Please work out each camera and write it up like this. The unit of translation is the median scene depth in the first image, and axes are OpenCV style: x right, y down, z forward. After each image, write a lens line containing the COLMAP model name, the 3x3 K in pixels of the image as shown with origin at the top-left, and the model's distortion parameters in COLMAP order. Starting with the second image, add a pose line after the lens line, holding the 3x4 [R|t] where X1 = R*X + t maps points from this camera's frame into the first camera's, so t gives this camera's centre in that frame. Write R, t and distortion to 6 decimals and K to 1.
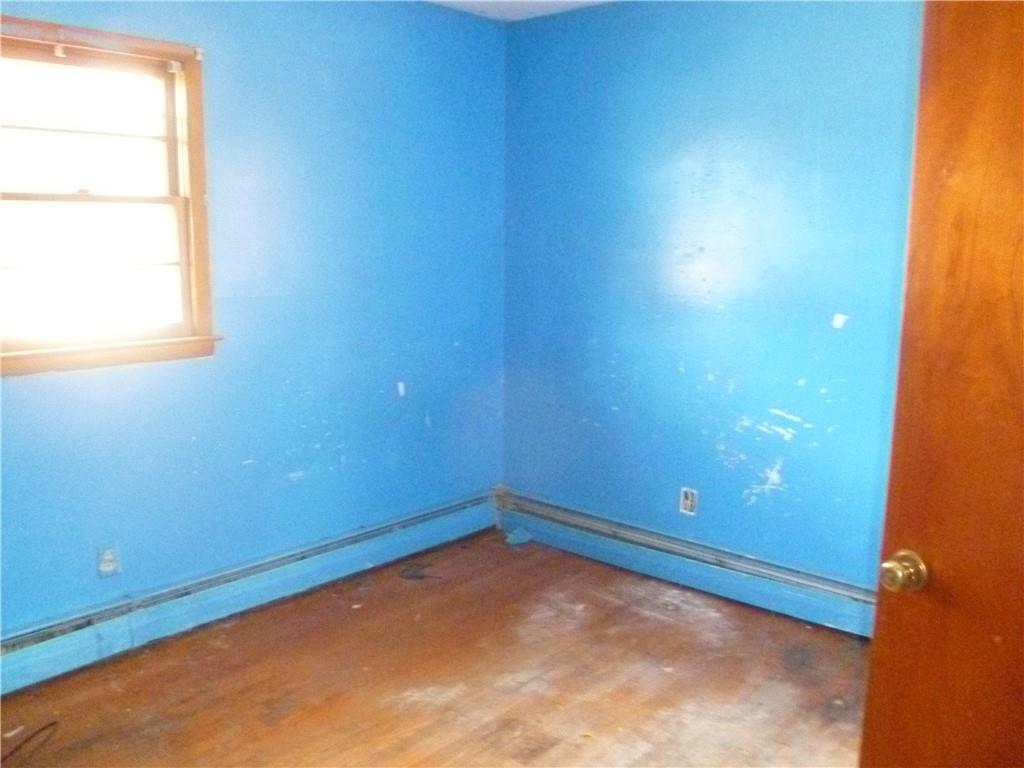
lens RADIAL K [[865.2, 0, 512.0], [0, 865.2, 384.0], [0, 0, 1]] dist [-0.077798, 0.014282]
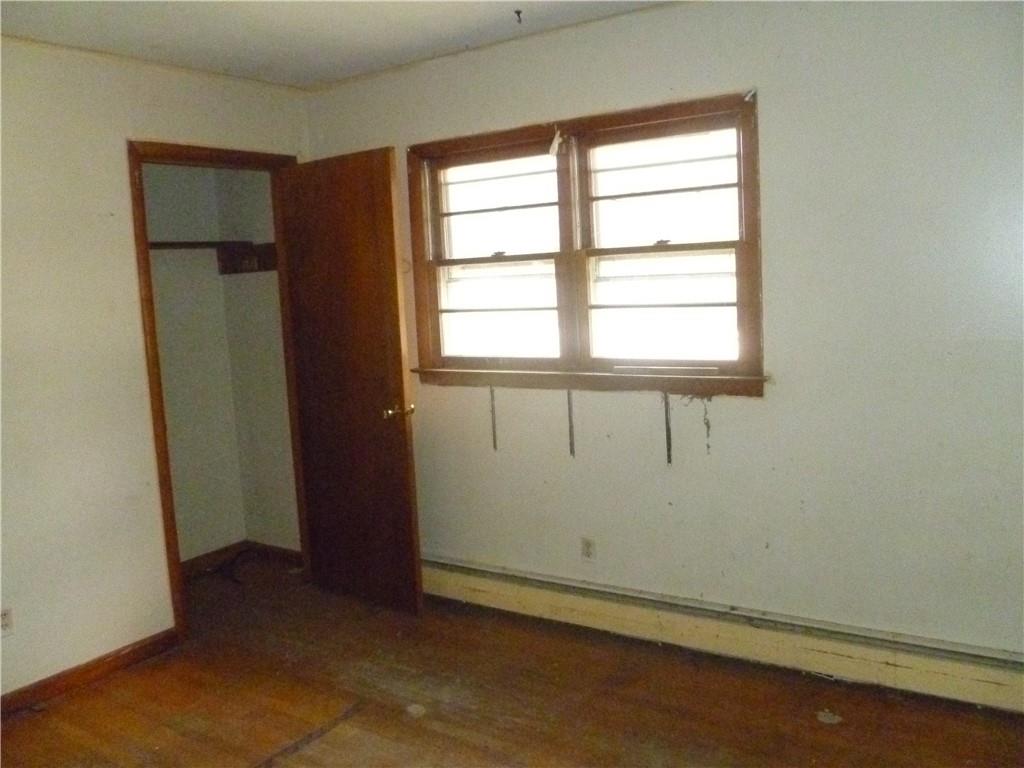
lens RADIAL K [[865.2, 0, 512.0], [0, 865.2, 384.0], [0, 0, 1]] dist [-0.077798, 0.014282]
pose [[0.143066, 0.101071, -0.984539, 0.610752], [-0.122045, 0.988981, 0.083793, -0.101232], [0.982159, 0.108170, 0.153825, 0.591195]]
